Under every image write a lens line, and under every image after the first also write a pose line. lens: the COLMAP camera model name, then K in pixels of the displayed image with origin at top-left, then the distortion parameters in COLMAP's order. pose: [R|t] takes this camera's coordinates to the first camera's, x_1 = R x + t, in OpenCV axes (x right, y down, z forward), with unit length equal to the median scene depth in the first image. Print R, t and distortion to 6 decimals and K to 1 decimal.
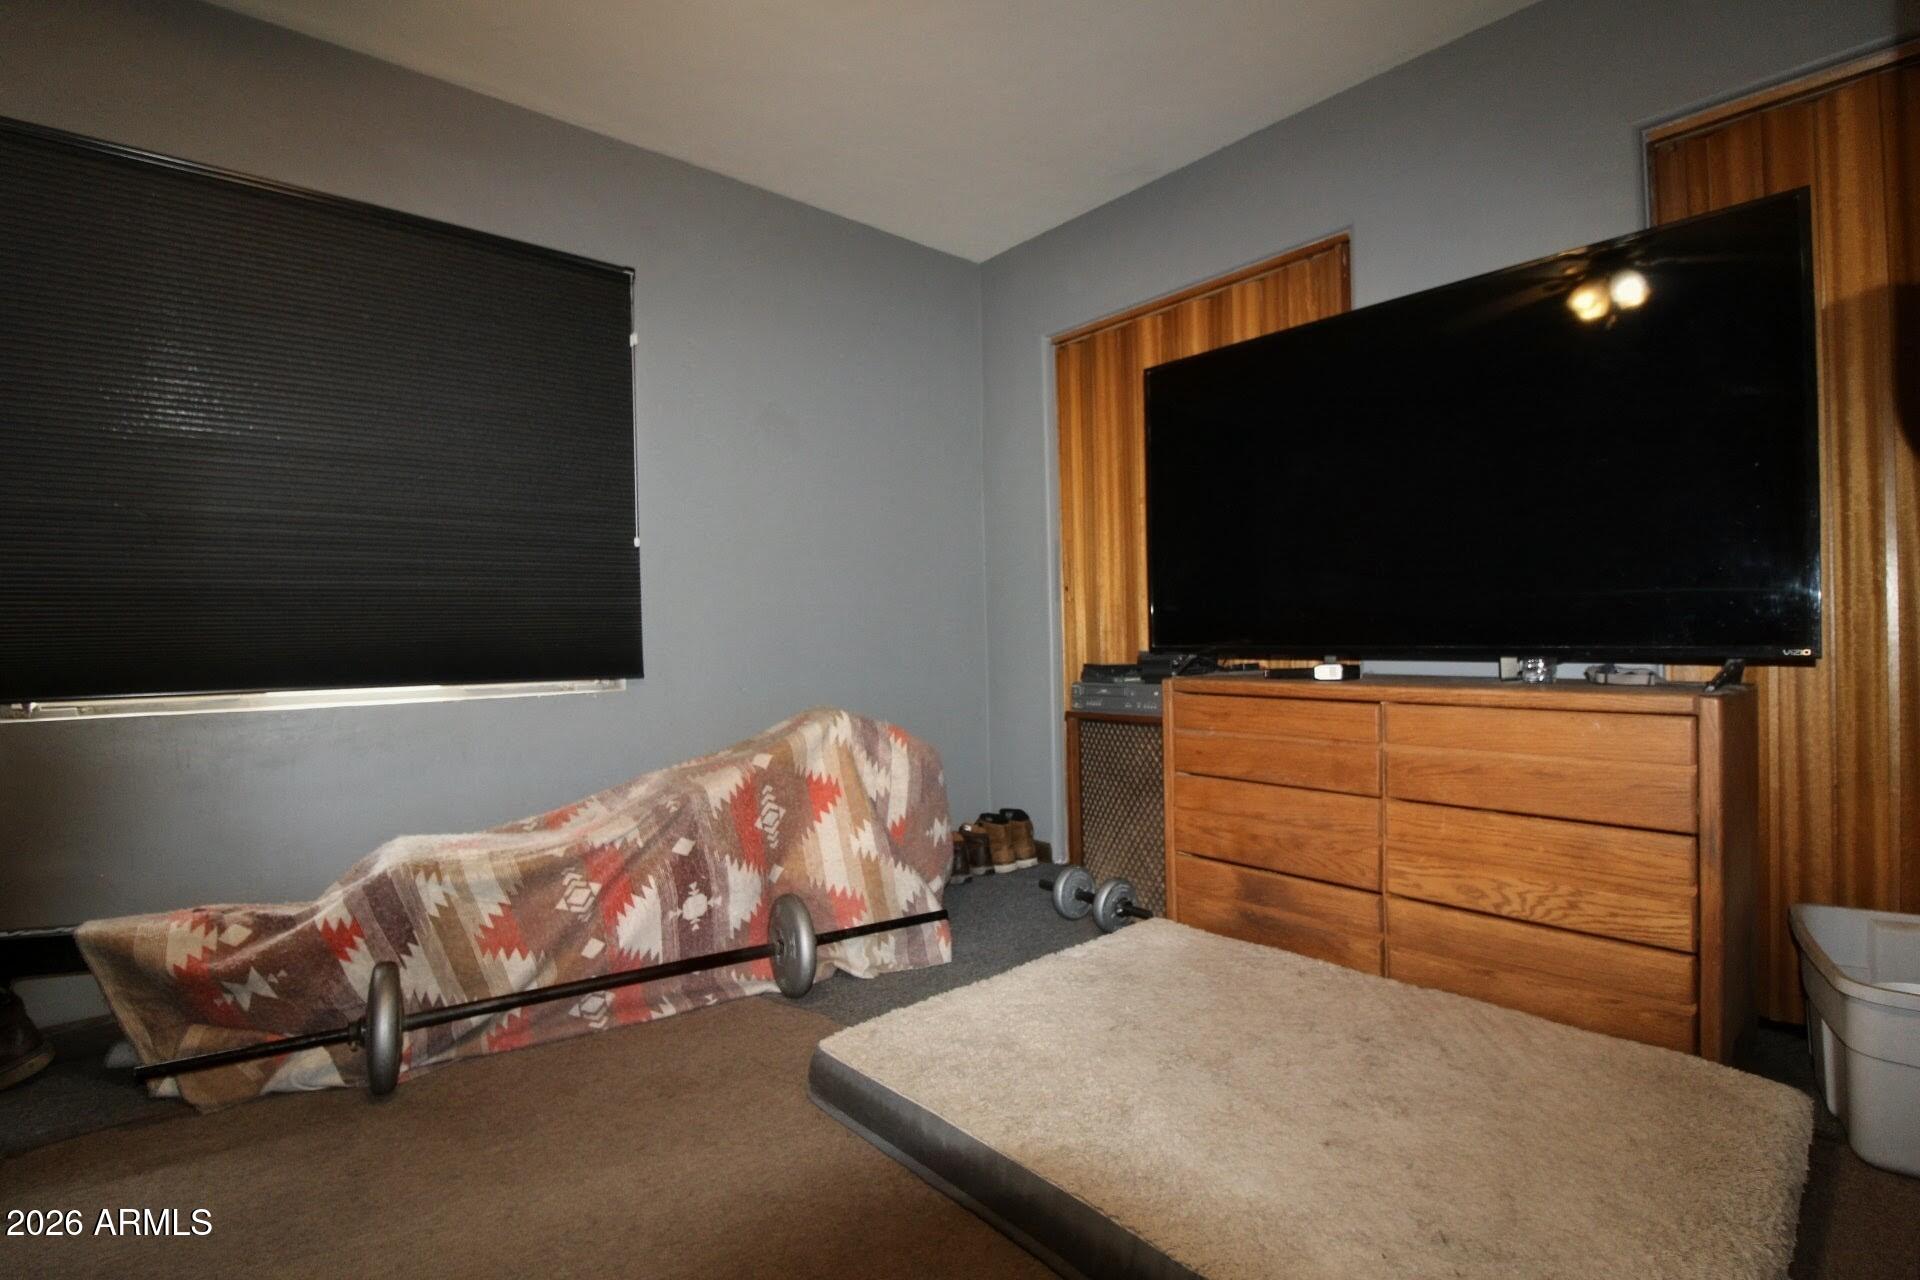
lens RADIAL K [[897.6, 0, 979.0], [0, 897.6, 636.8], [0, 0, 1]] dist [0.009642, -0.016338]
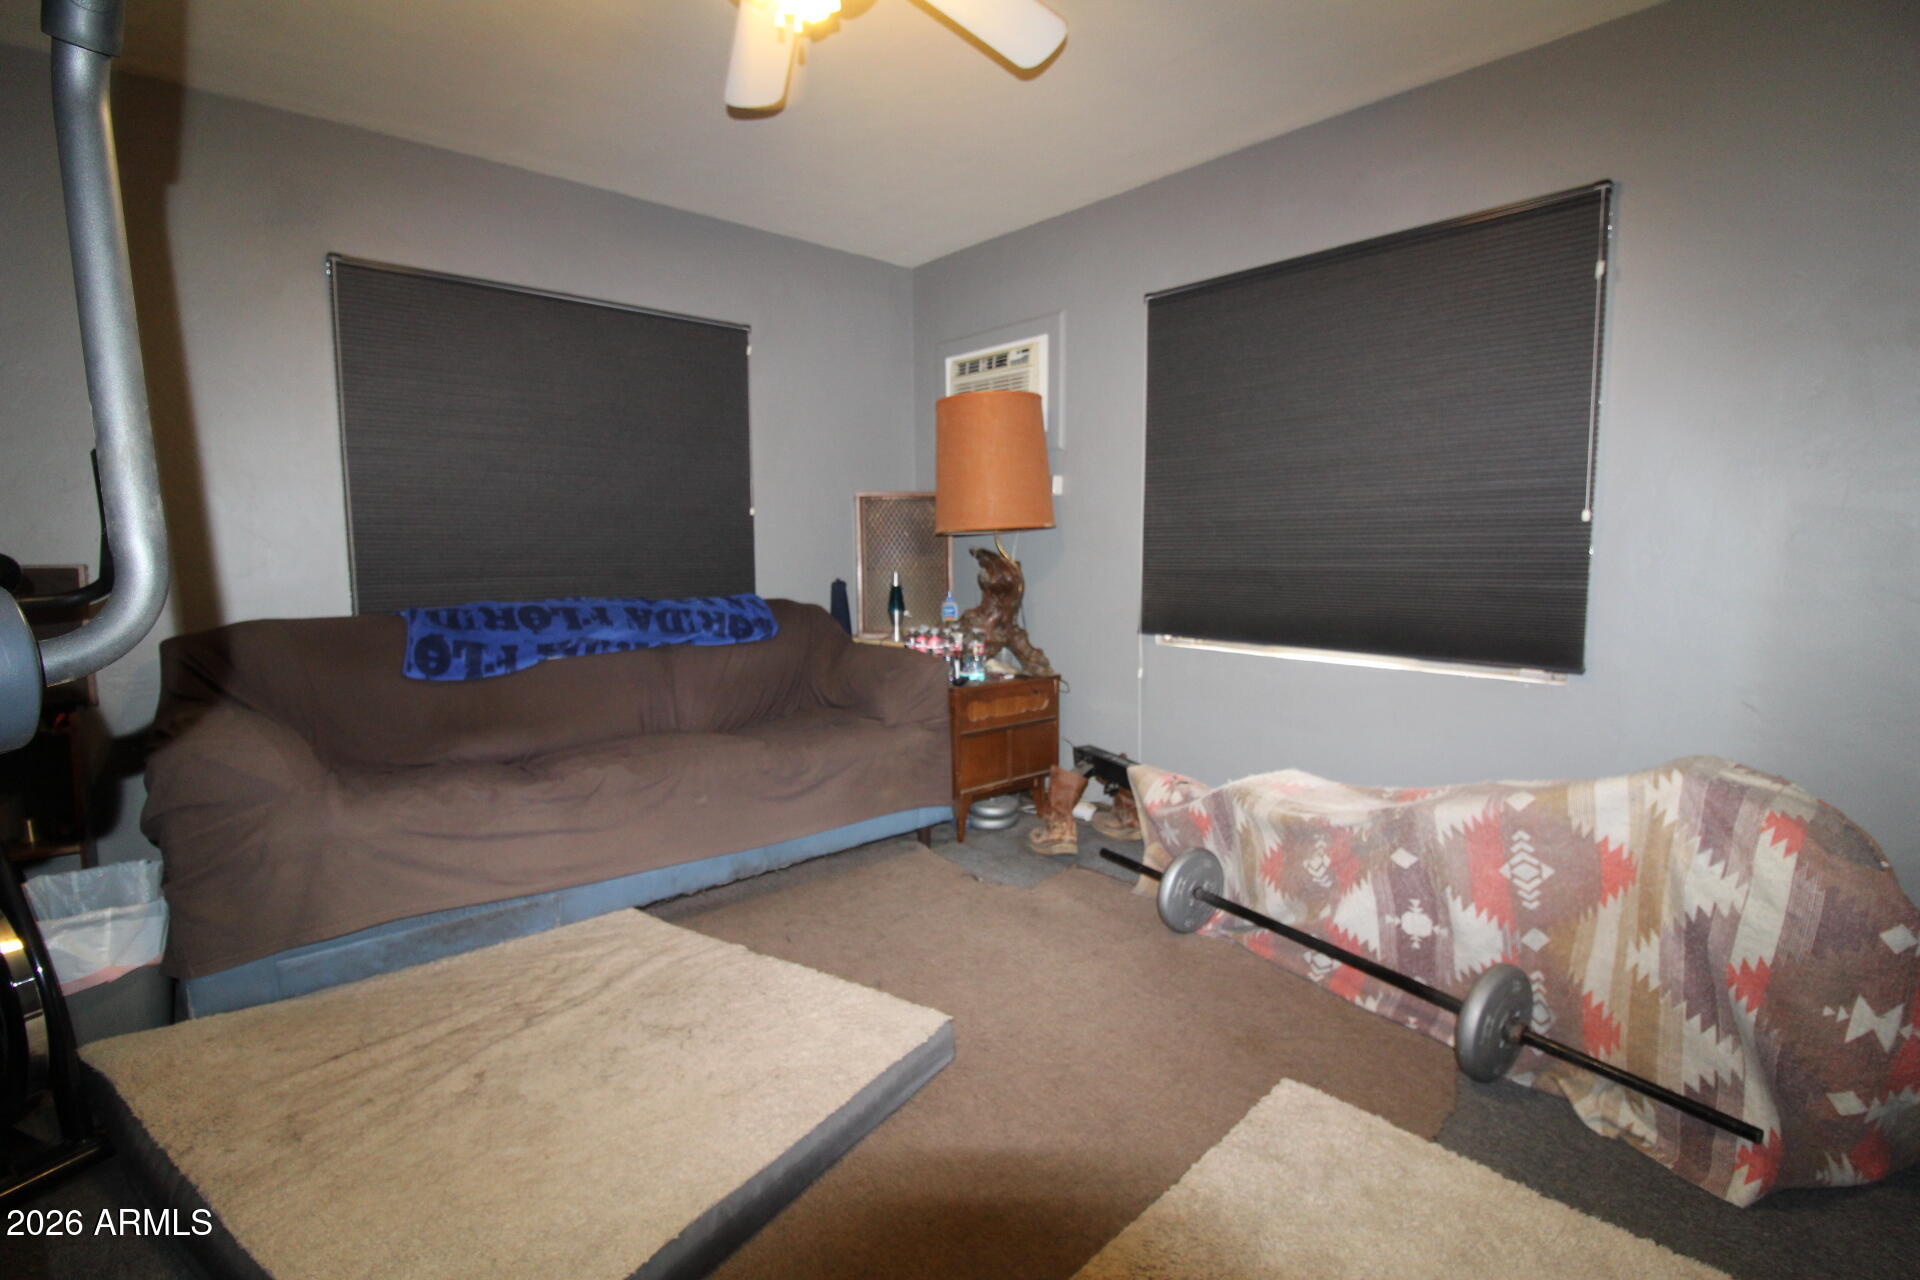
lens RADIAL K [[897.6, 0, 979.0], [0, 897.6, 636.8], [0, 0, 1]] dist [0.009642, -0.016338]
pose [[0.019820, 0.121784, -0.992359, 0.578253], [0.001177, 0.992550, 0.121831, -0.118398], [0.999803, -0.003582, 0.019529, 0.511428]]
